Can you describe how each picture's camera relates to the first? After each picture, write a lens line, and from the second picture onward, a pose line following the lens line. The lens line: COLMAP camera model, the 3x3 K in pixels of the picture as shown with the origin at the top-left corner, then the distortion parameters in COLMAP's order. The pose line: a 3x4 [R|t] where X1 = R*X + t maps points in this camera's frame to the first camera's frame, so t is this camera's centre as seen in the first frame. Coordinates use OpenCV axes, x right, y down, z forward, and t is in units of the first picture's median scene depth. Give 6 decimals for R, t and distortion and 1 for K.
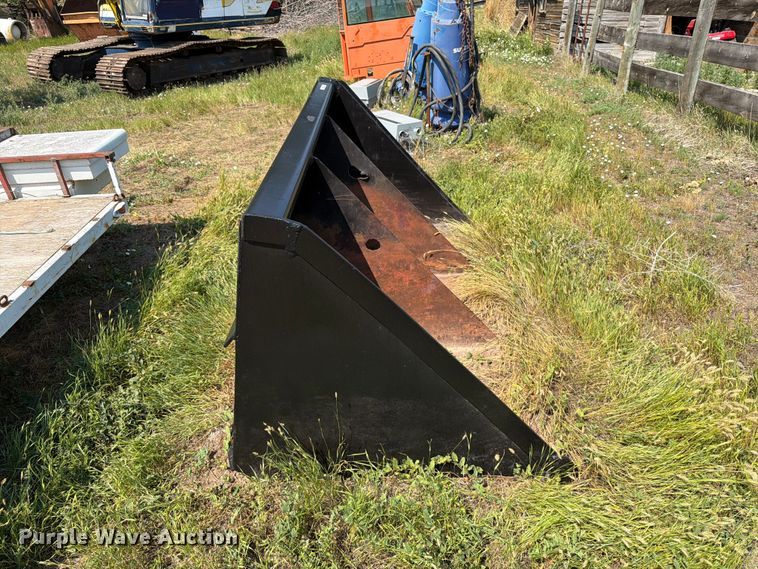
lens RADIAL K [[538.9, 0, 379.0], [0, 538.9, 284.5], [0, 0, 1]] dist [0.031178, -0.044395]
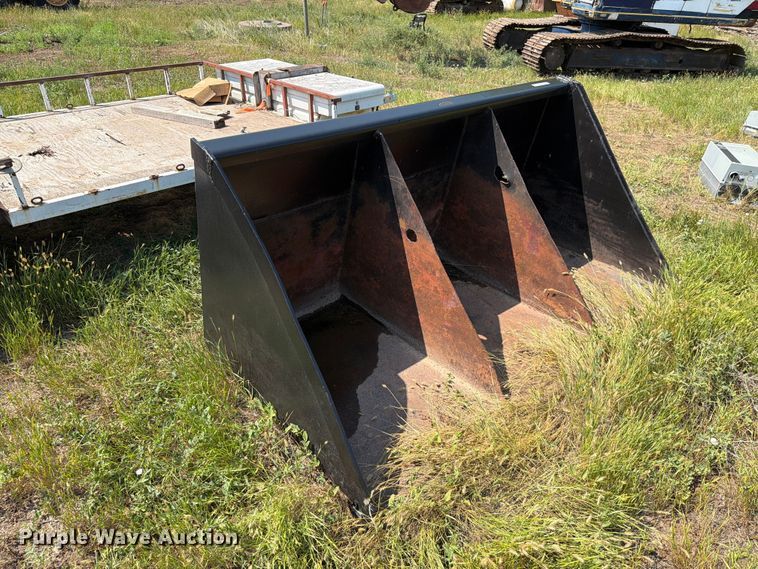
lens RADIAL K [[538.9, 0, 379.0], [0, 538.9, 284.5], [0, 0, 1]] dist [0.031178, -0.044395]
pose [[0.670595, 0.424987, -0.608020, 0.134694], [-0.412484, 0.894859, 0.170544, -0.031552], [0.616571, 0.136433, 0.775388, 0.048687]]
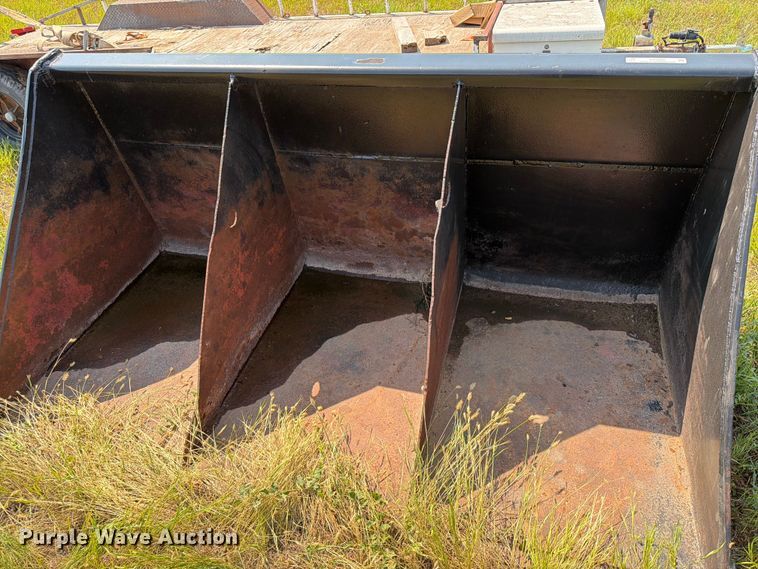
lens RADIAL K [[538.9, 0, 379.0], [0, 538.9, 284.5], [0, 0, 1]] dist [0.031178, -0.044395]
pose [[-0.262428, 0.630006, -0.730906, 0.131602], [-0.404573, 0.615828, 0.676074, -0.146953], [0.876043, 0.473126, 0.093273, 0.267969]]
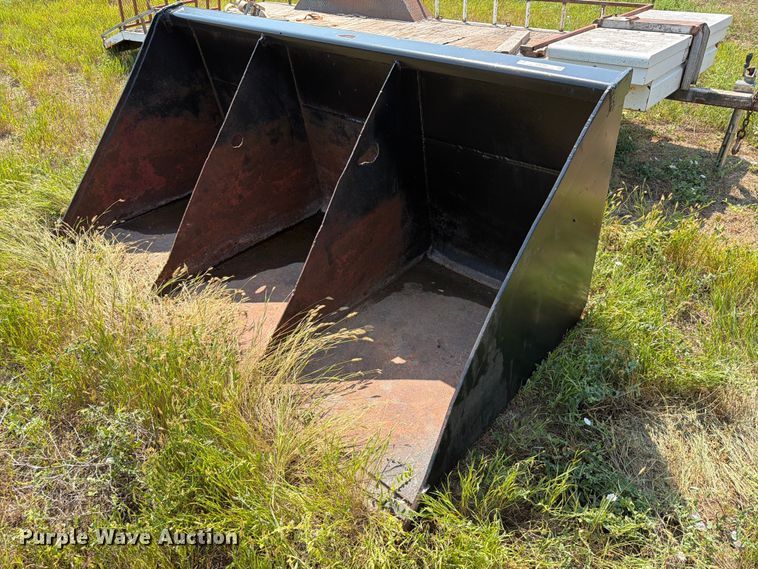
lens RADIAL K [[541.4, 0, 375.8], [0, 541.4, 295.0], [0, 0, 1]] dist [0.034988, -0.079325]
pose [[-0.658852, 0.477914, -0.580958, 0.128993], [-0.334358, 0.505760, 0.795243, -0.194641], [0.673883, 0.718195, -0.173427, 0.363248]]
